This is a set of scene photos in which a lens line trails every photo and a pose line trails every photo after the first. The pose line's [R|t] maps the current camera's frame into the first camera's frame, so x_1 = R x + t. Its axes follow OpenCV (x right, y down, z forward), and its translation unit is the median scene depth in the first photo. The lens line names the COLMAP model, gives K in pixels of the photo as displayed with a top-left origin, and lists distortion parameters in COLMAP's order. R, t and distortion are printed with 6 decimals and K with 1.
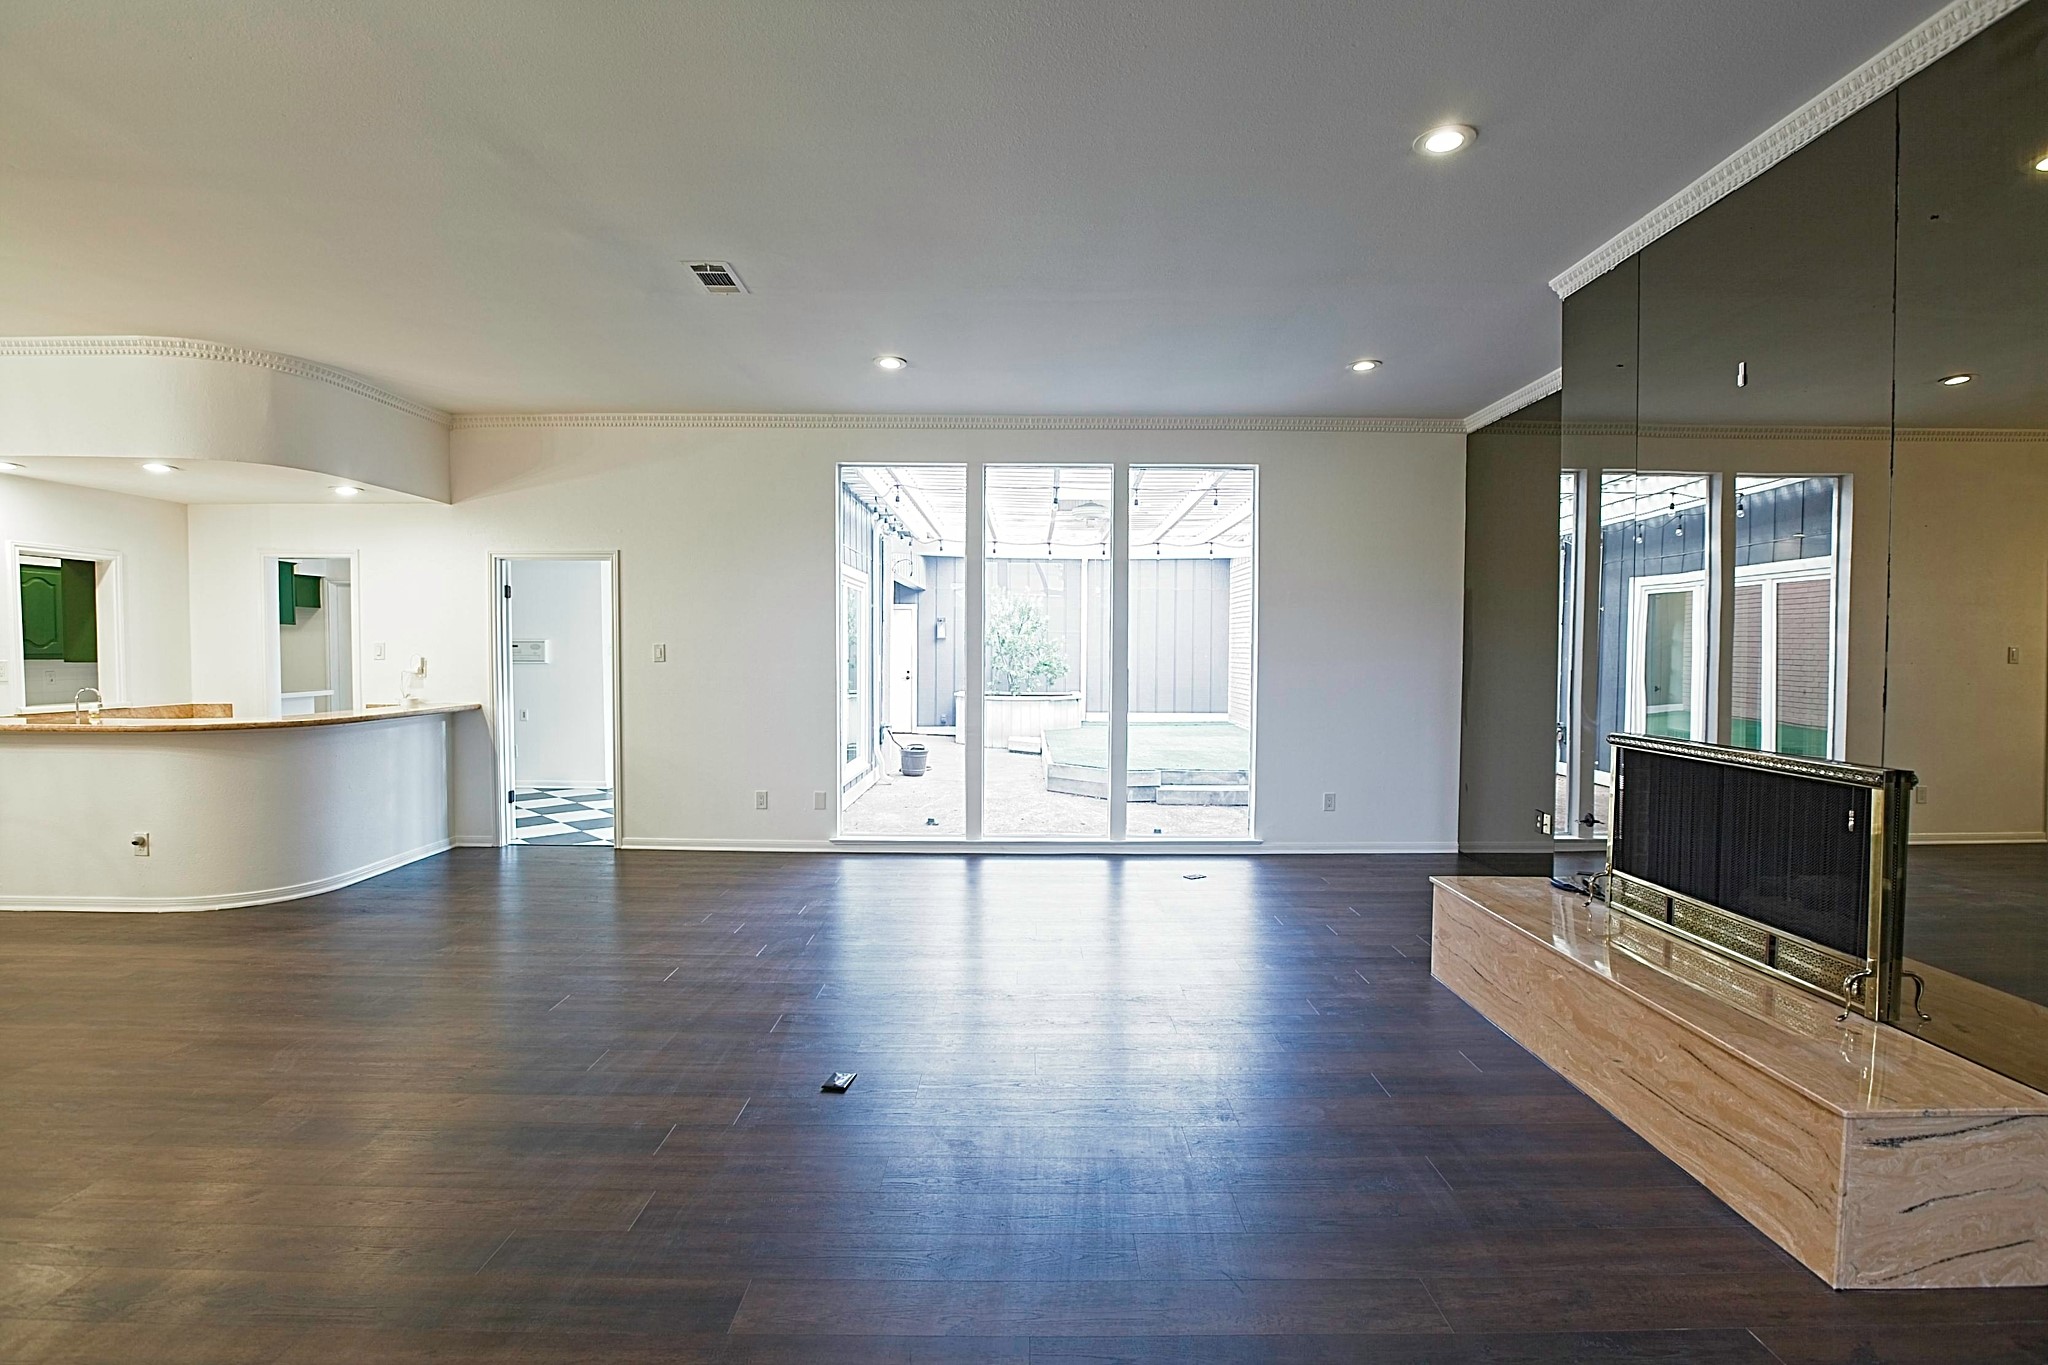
lens RADIAL K [[942.0, 0, 1031.4], [0, 942.0, 683.3], [0, 0, 1]] dist [-0.039944, 0.005219]
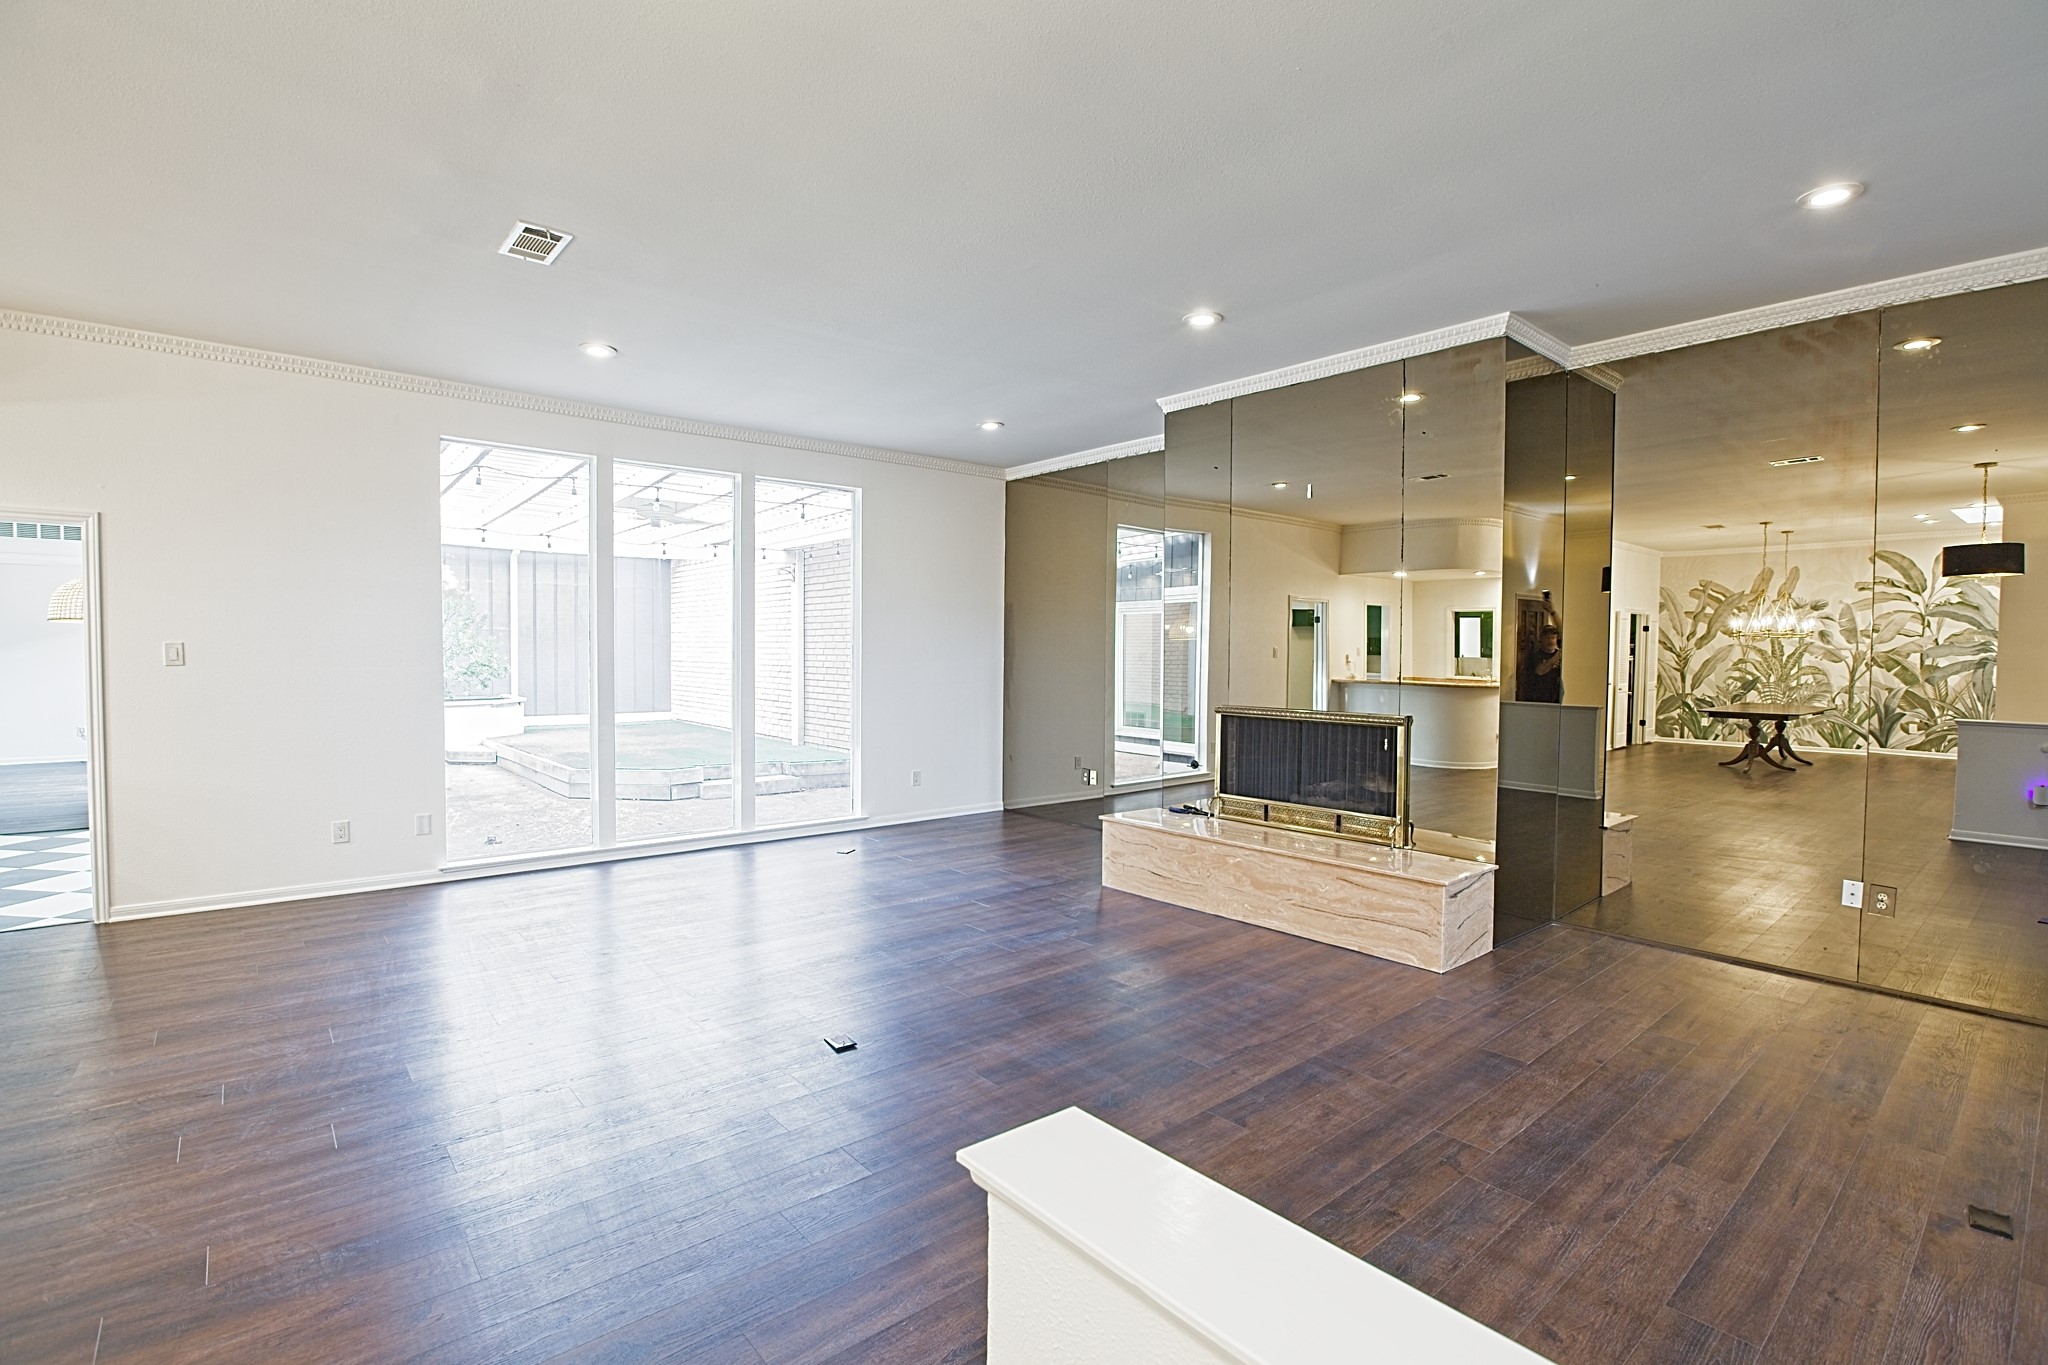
lens RADIAL K [[942.0, 0, 1009.2], [0, 942.0, 680.3], [0, 0, 1]] dist [-0.039944, 0.005219]
pose [[0.772814, -0.020079, 0.634314, -0.358397], [0.020115, 0.999772, 0.007140, -0.003899], [-0.634313, 0.007241, 0.773042, 0.004012]]
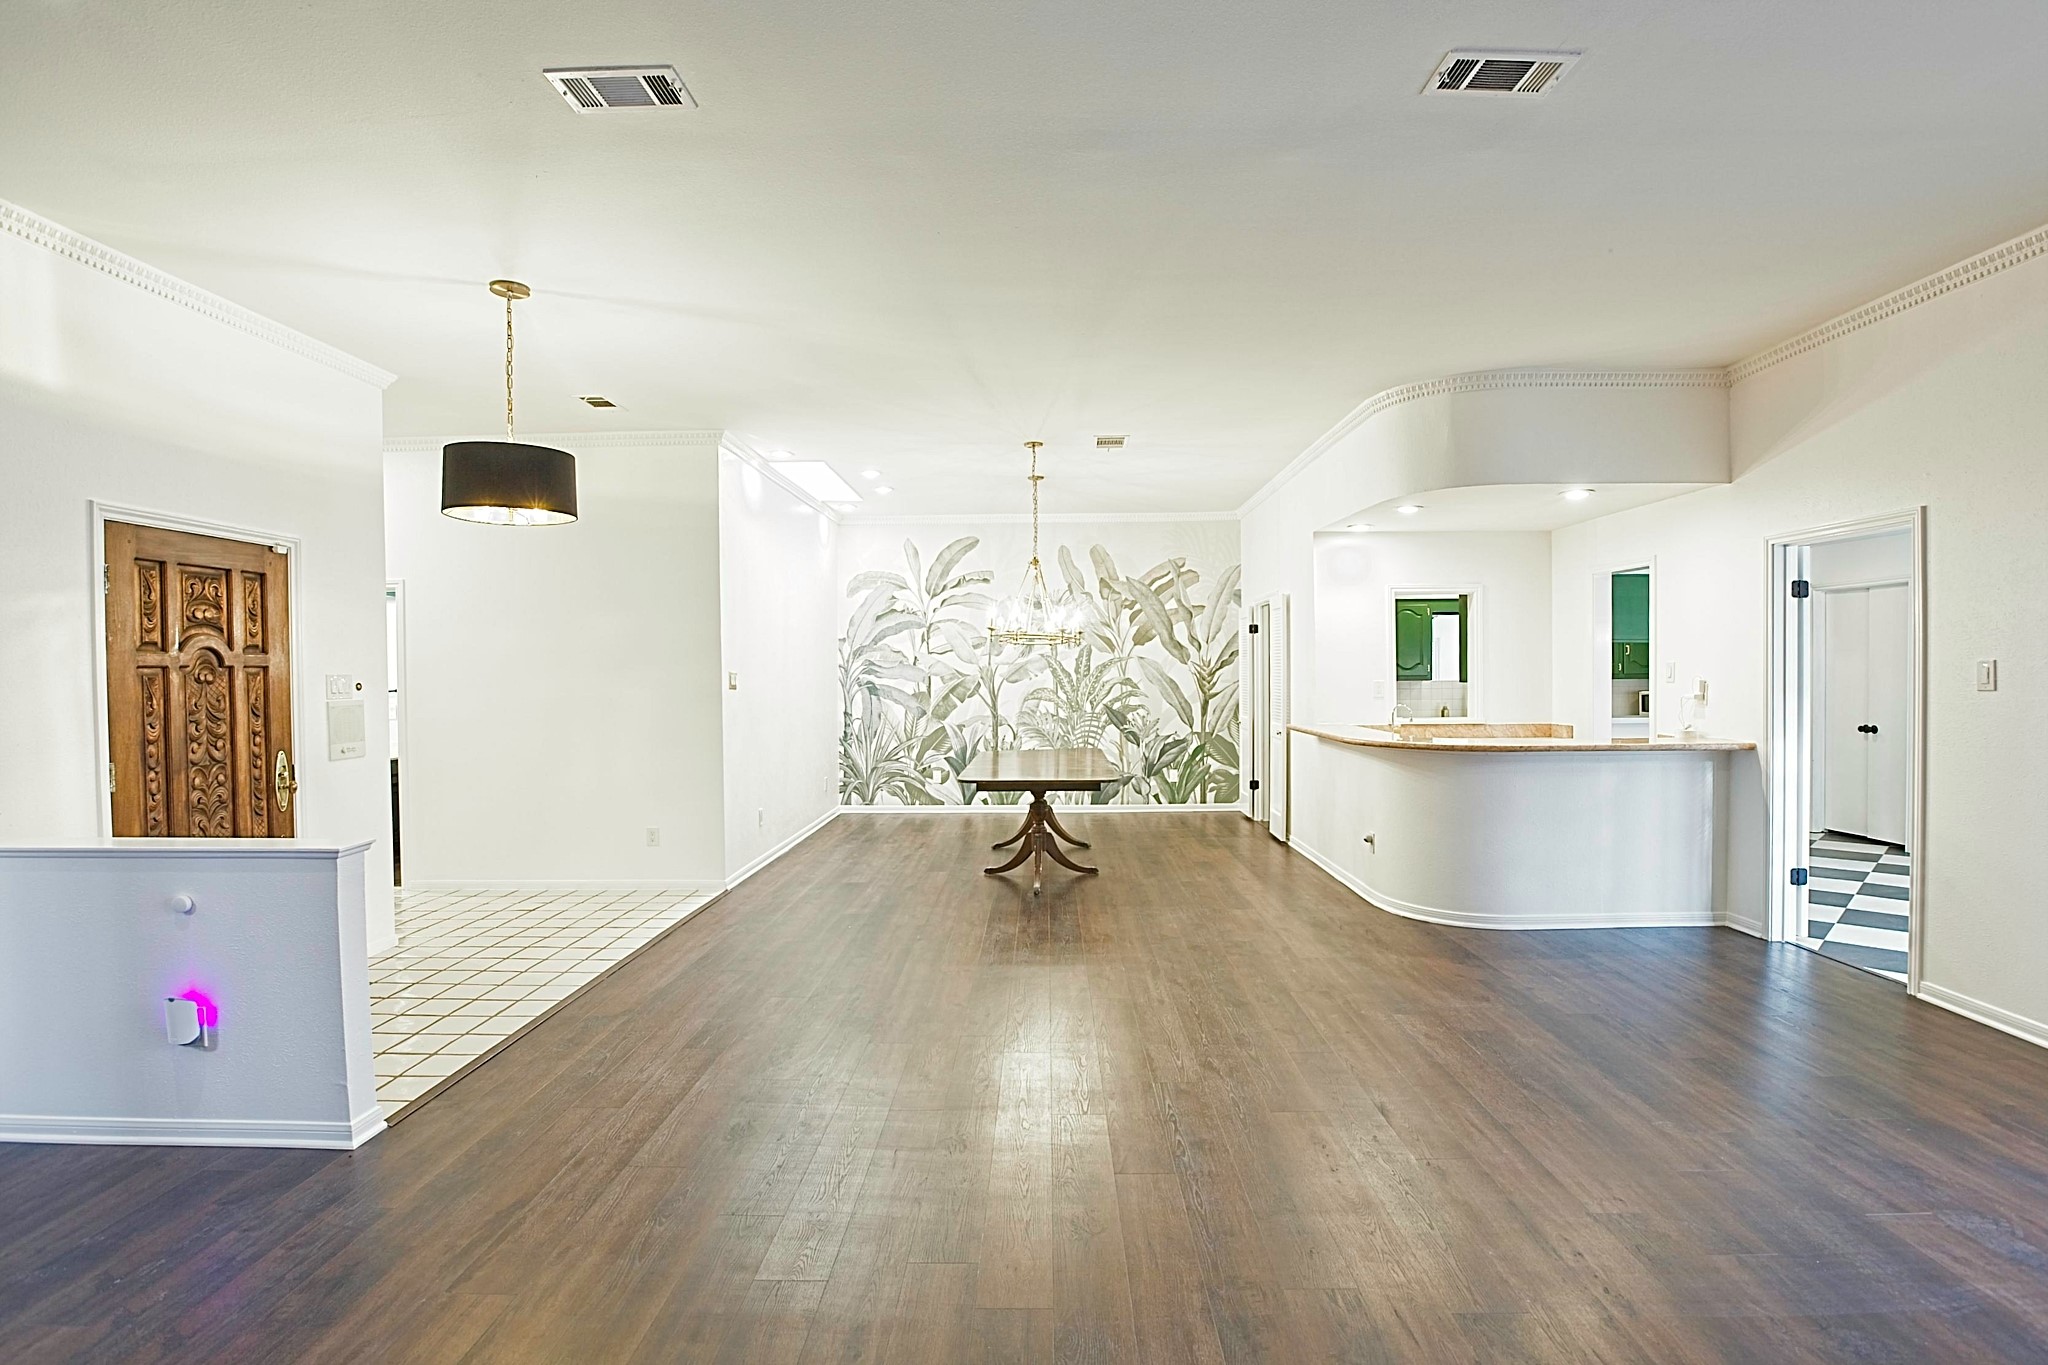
lens RADIAL K [[982.8, 0, 1029.8], [0, 982.8, 688.3], [0, 0, 1]] dist [-0.049763, 0.007644]
pose [[-0.023318, 0.014504, -0.999623, 0.193880], [-0.027424, 0.999509, 0.015142, -0.018031], [0.999352, 0.027767, -0.022908, 0.450811]]
